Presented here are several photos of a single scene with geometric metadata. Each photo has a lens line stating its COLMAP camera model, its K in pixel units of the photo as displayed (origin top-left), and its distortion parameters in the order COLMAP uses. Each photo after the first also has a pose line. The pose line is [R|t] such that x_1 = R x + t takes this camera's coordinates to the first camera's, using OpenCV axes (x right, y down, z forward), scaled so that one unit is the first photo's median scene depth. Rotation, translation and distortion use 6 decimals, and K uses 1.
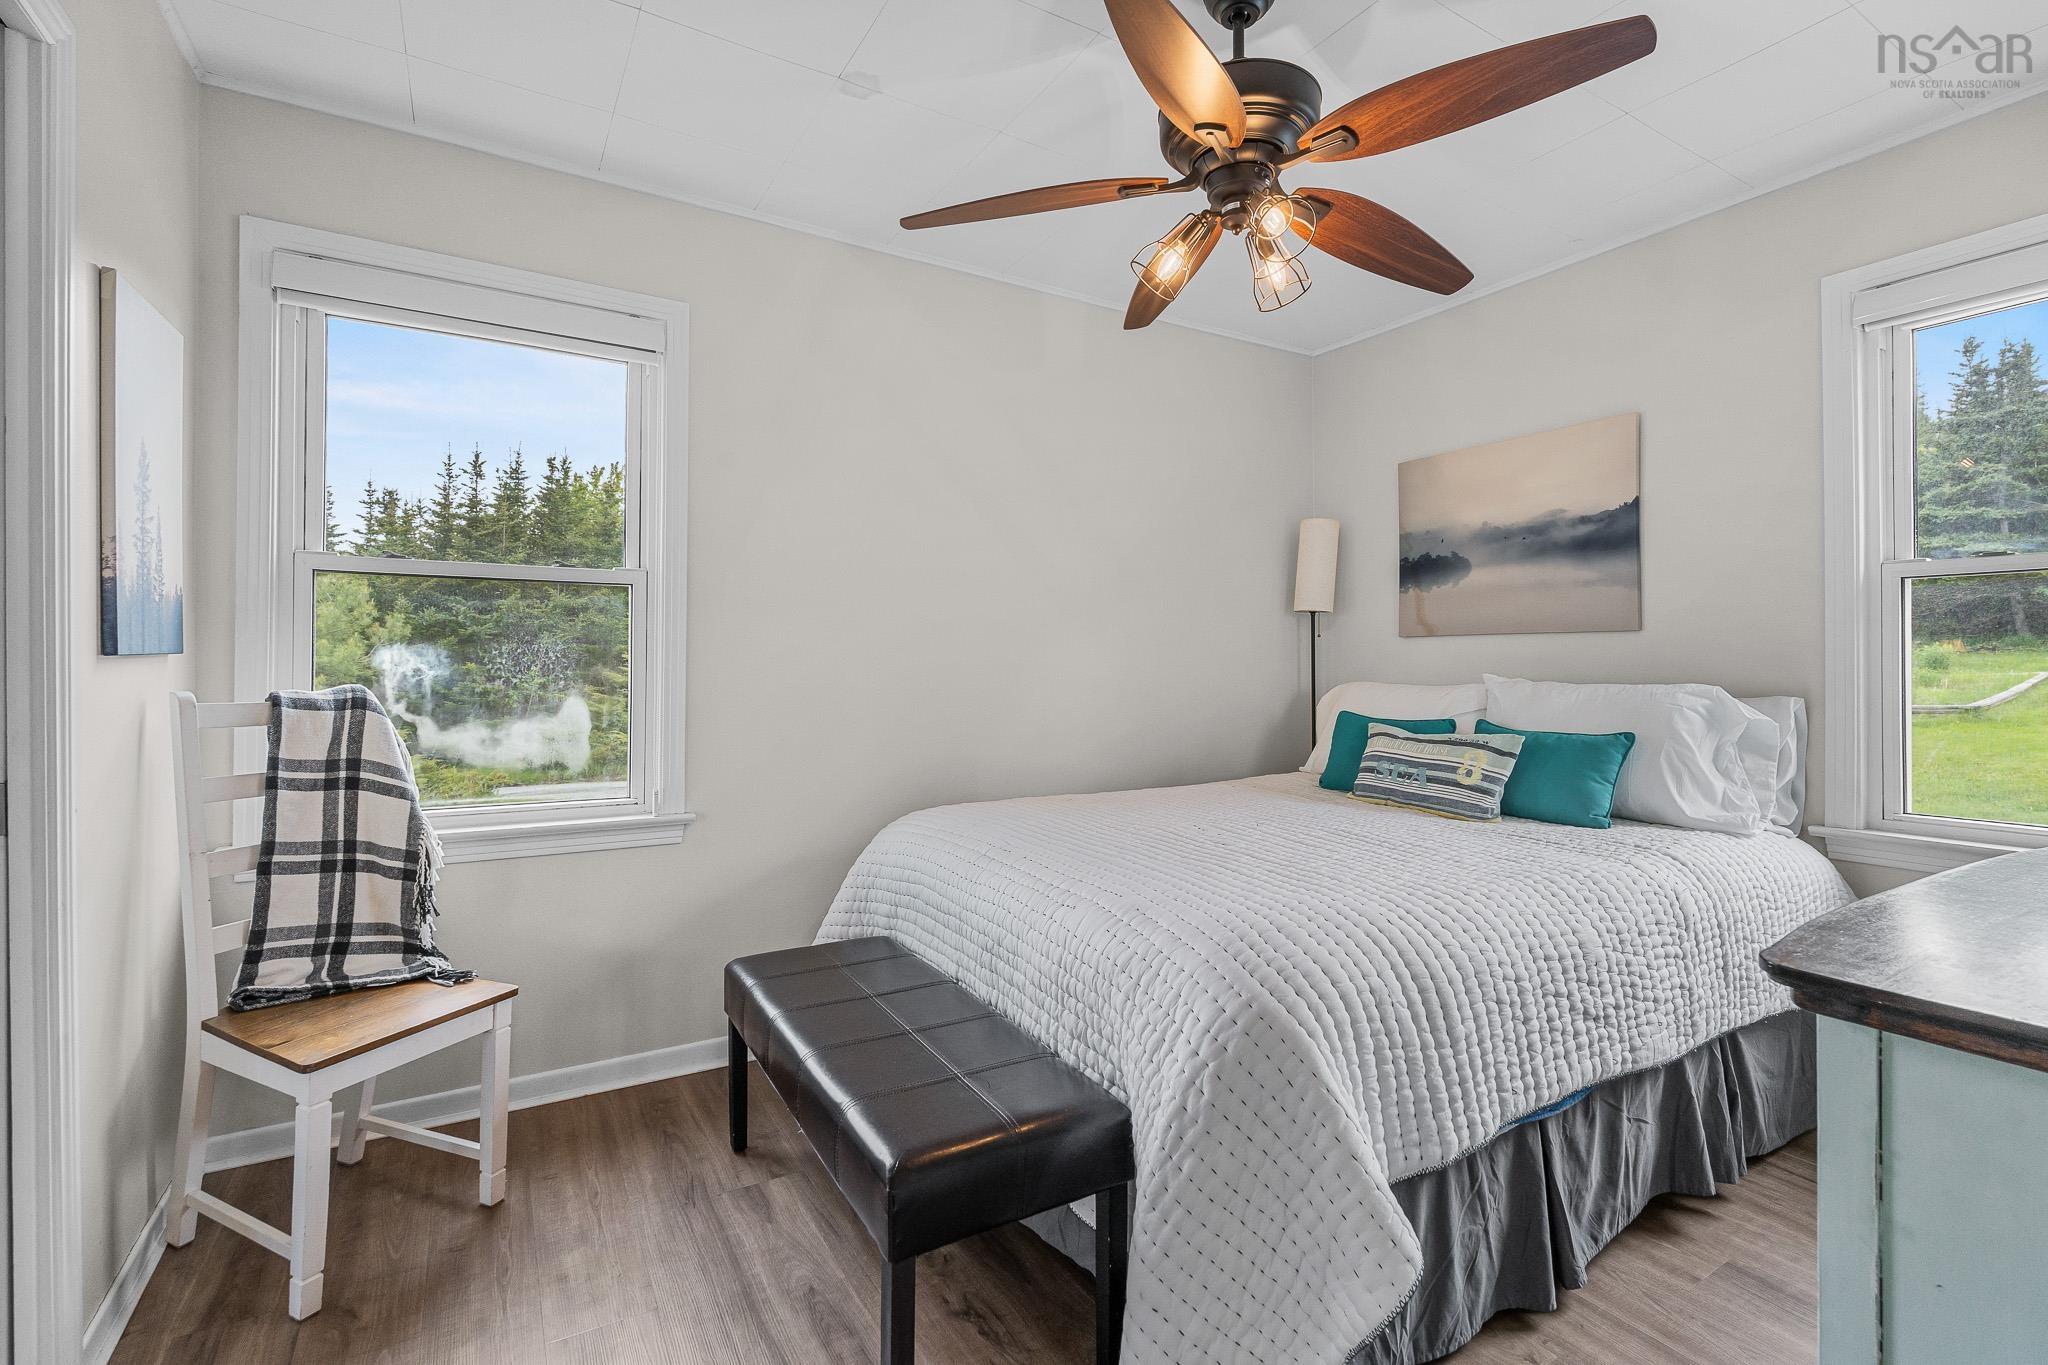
lens RADIAL K [[898.4, 0, 1037.5], [0, 898.4, 669.4], [0, 0, 1]] dist [-0.005771, 0.000921]
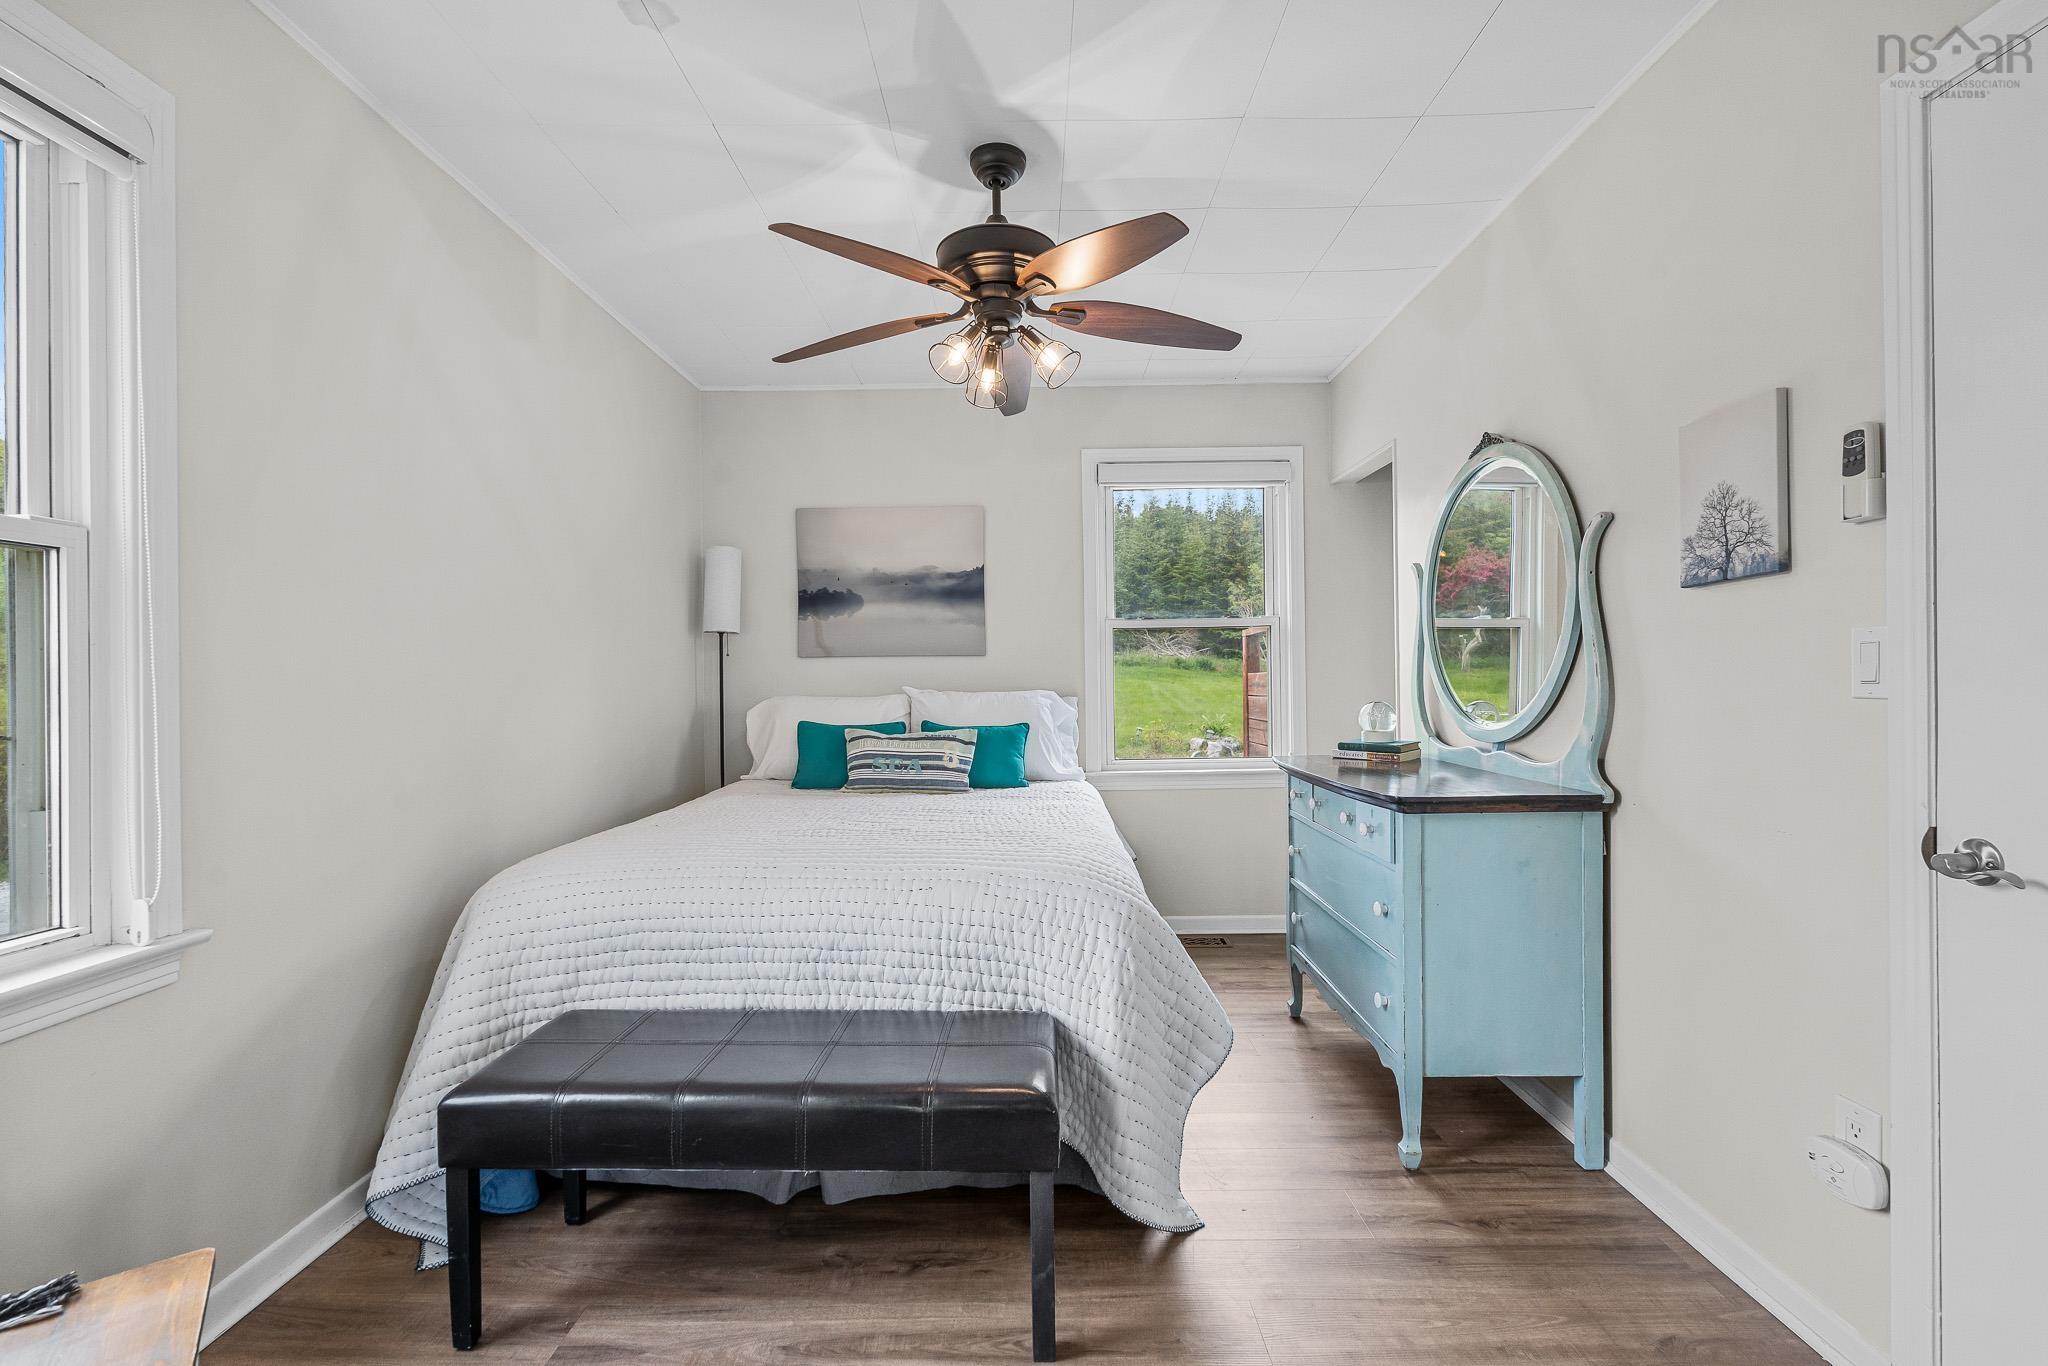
lens RADIAL K [[898.4, 0, 1009.7], [0, 898.4, 693.7], [0, 0, 1]] dist [-0.005771, 0.000921]
pose [[0.527745, -0.021438, 0.849132, -0.623700], [0.014539, 0.999763, 0.016205, -0.004213], [-0.849279, 0.003793, 0.527931, 0.206451]]
